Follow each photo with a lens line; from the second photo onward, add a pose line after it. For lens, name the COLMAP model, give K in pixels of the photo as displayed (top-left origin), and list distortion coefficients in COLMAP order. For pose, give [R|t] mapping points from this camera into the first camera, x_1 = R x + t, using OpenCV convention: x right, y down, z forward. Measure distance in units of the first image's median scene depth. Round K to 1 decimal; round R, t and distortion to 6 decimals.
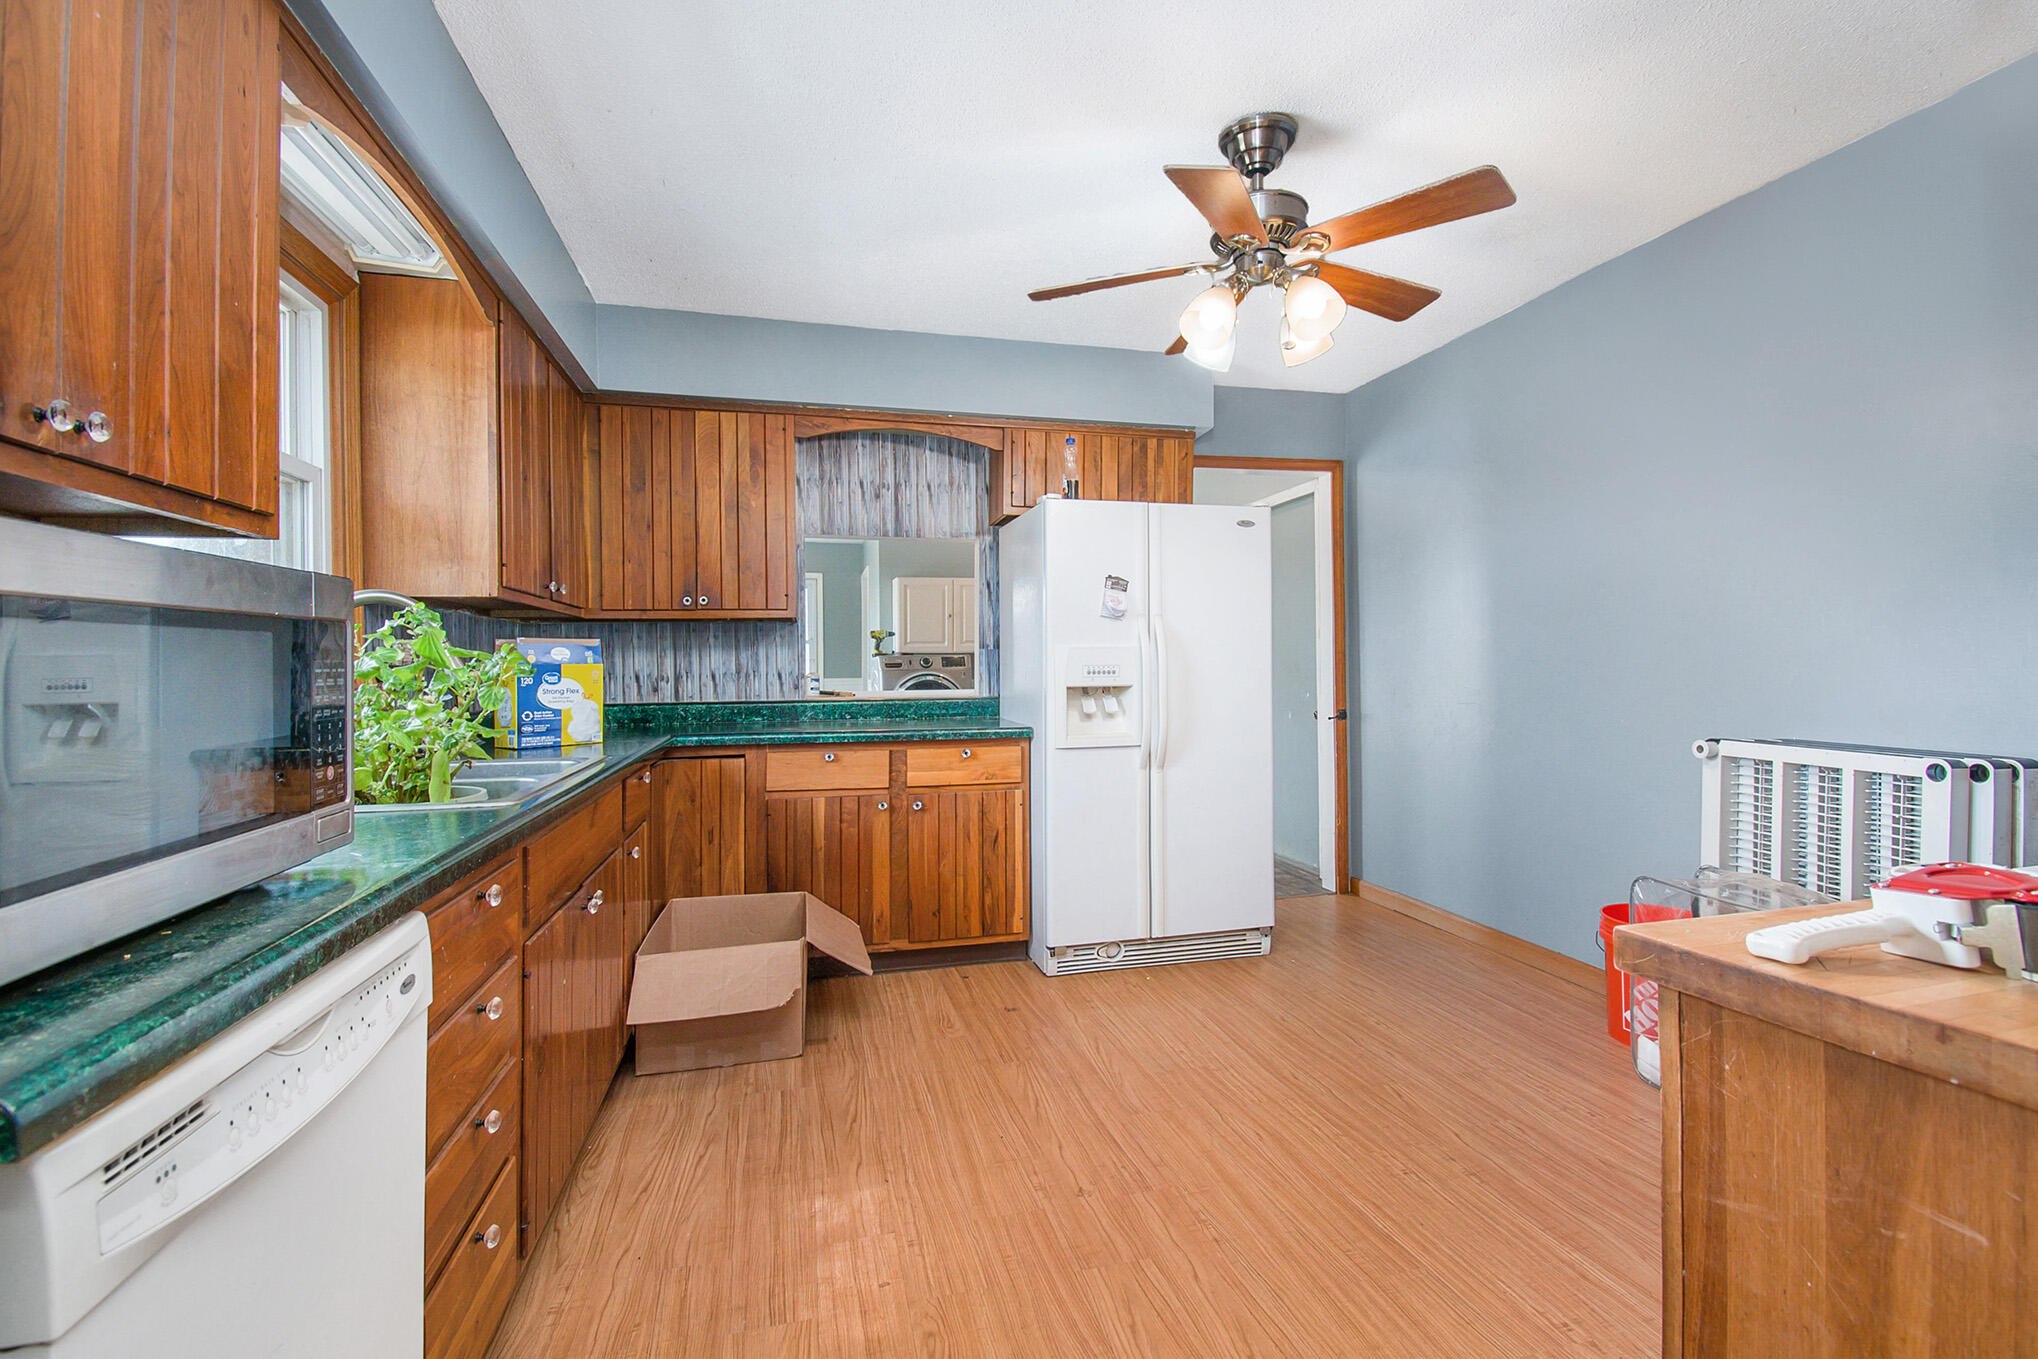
lens RADIAL K [[920.1, 0, 1018.8], [0, 920.1, 680.6], [0, 0, 1]] dist [0.000599, -0.000472]
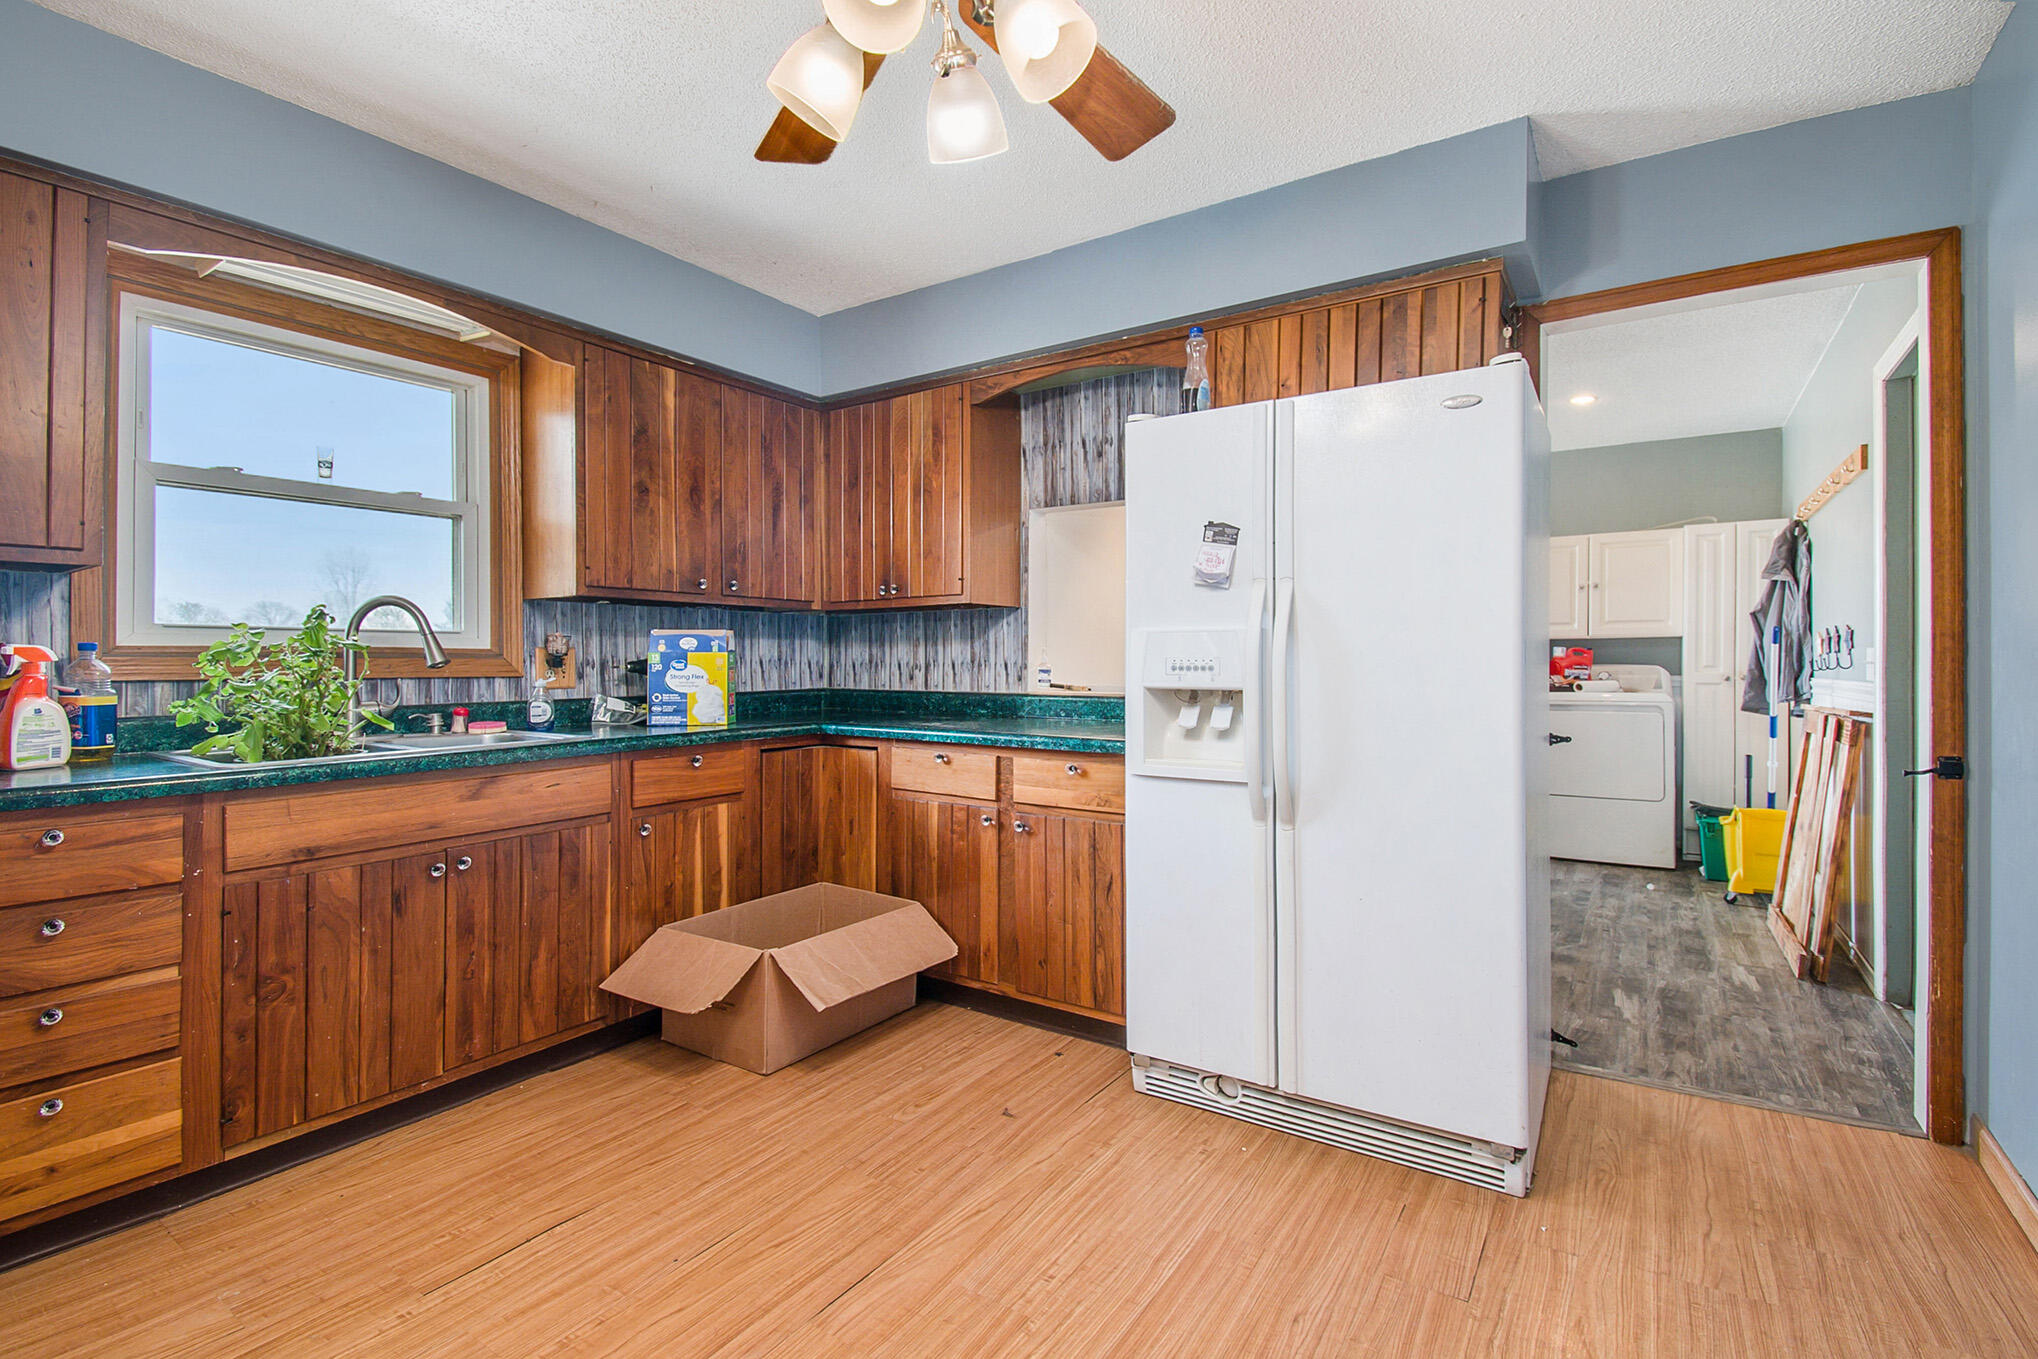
lens RADIAL K [[920.1, 0, 1060.7], [0, 920.1, 668.8], [0, 0, 1]] dist [0.000599, -0.000472]
pose [[0.677257, 0.016938, -0.735552, 0.513688], [-0.017715, 0.999821, 0.006713, -0.010928], [0.735534, 0.008484, 0.677435, 0.469182]]
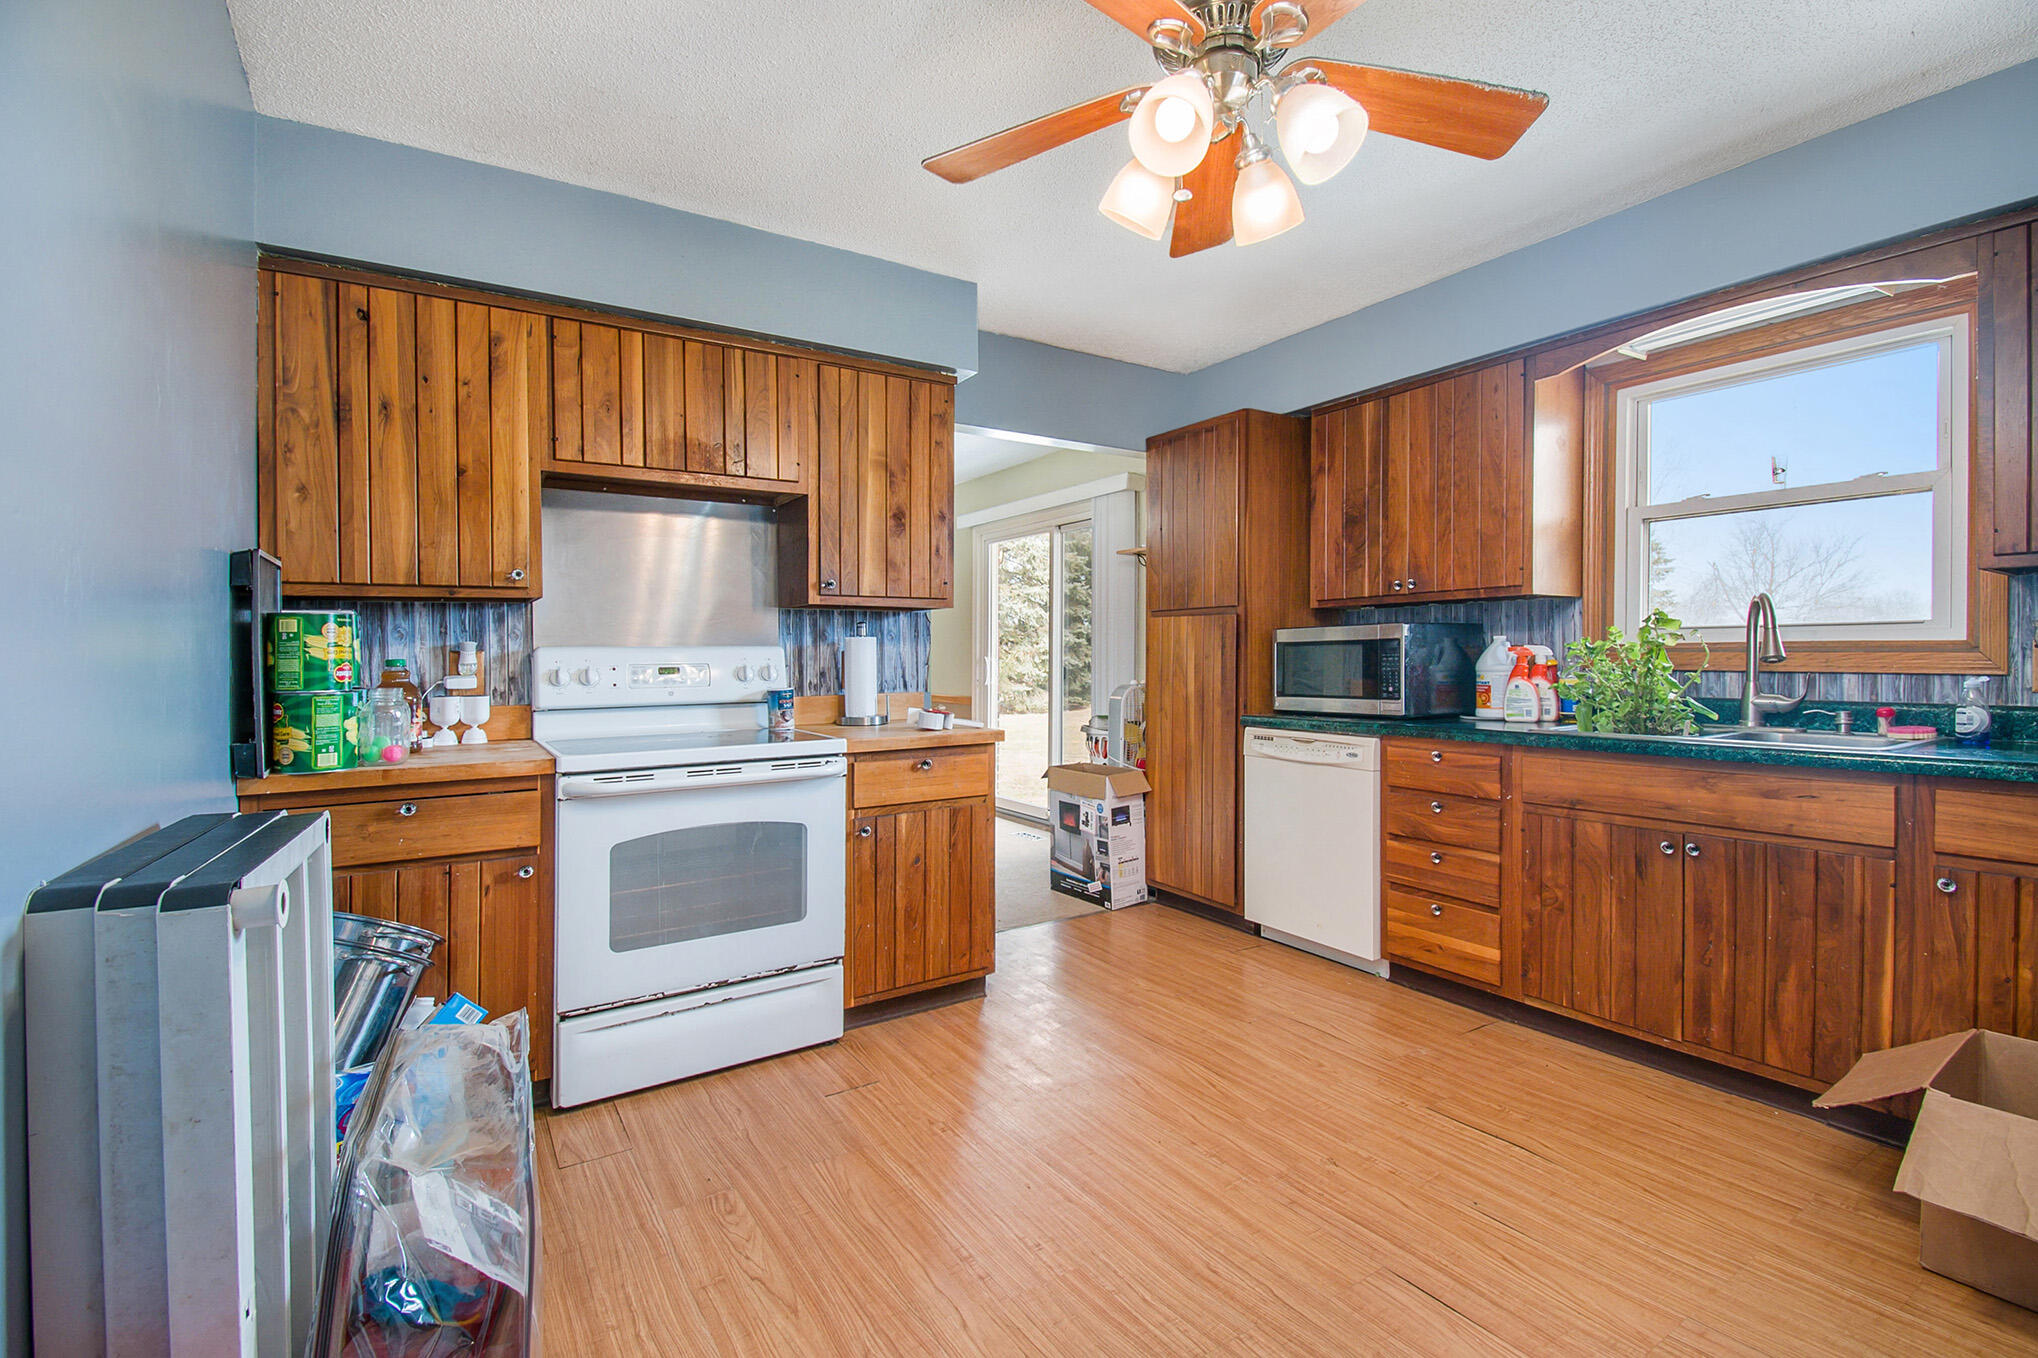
lens RADIAL K [[920.1, 0, 1022.9], [0, 920.1, 660.3], [0, 0, 1]] dist [0.000599, -0.000472]
pose [[-0.938966, 0.013940, -0.343728, 0.443958], [0.004854, 0.999616, 0.027279, -0.022935], [0.343976, 0.023945, -0.938673, 1.099525]]
